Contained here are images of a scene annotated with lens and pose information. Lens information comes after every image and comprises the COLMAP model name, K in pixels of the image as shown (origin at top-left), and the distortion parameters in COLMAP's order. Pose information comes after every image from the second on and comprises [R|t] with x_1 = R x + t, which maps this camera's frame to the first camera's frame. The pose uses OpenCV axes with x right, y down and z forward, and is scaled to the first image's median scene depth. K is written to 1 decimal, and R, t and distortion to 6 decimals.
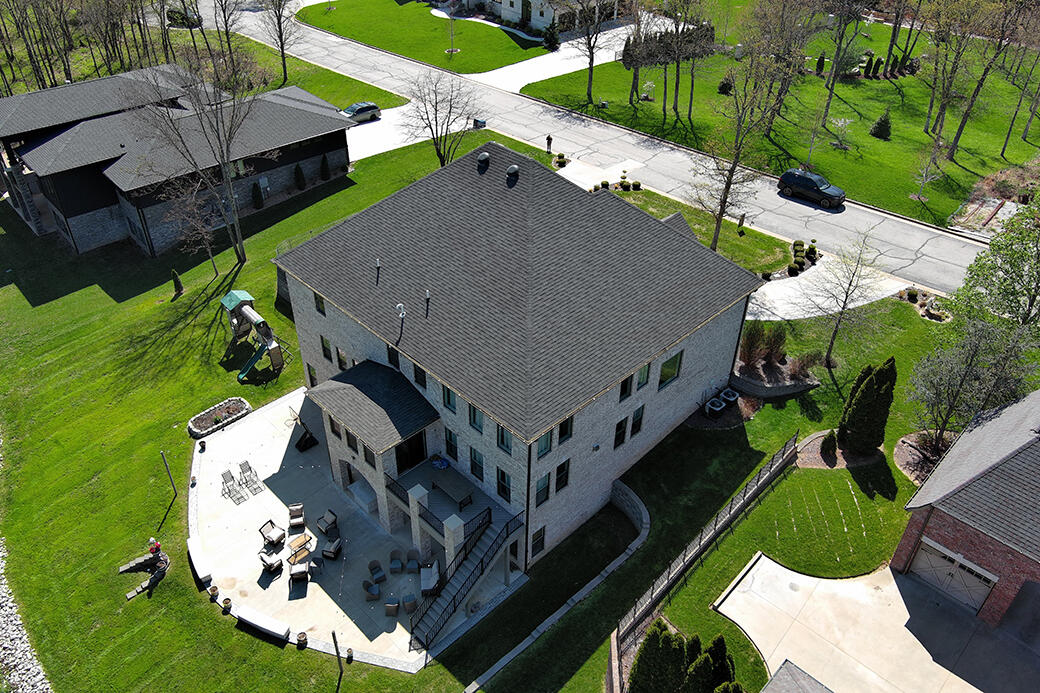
lens RADIAL K [[809.0, 0, 519.4], [0, 809.0, 341.4], [0, 0, 1]] dist [0.013262, -0.011437]
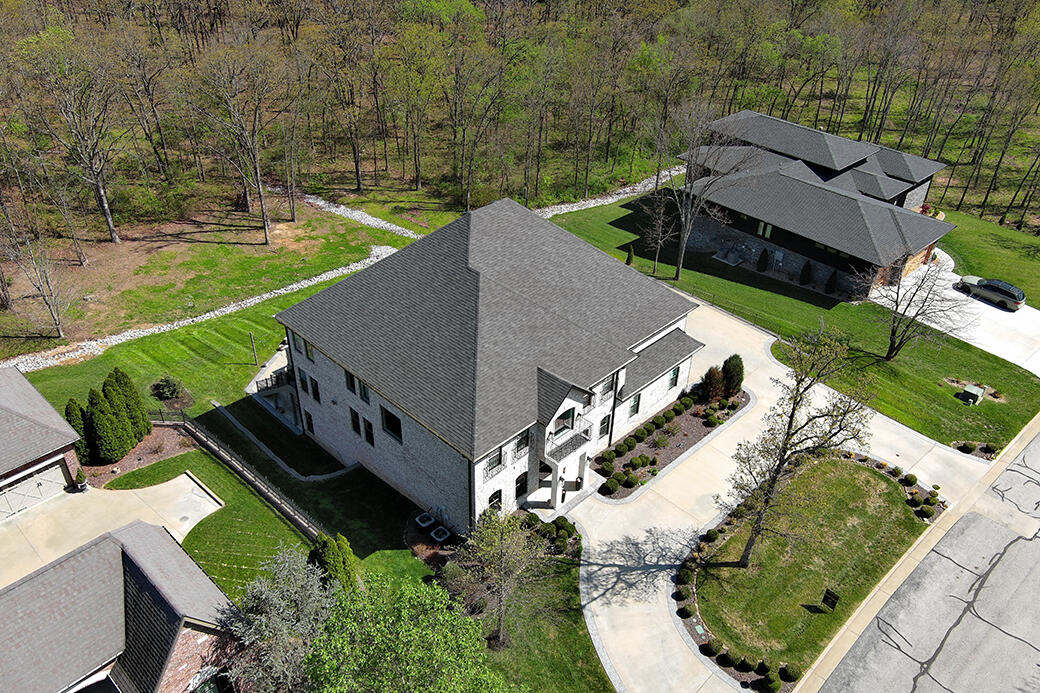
lens RADIAL K [[809.0, 0, 519.4], [0, 809.0, 341.4], [0, 0, 1]] dist [0.013262, -0.011437]
pose [[0.007441, 0.549170, -0.835678, 0.863095], [-0.608883, 0.665406, 0.431853, -0.512334], [0.793225, 0.505617, 0.339331, 0.590518]]
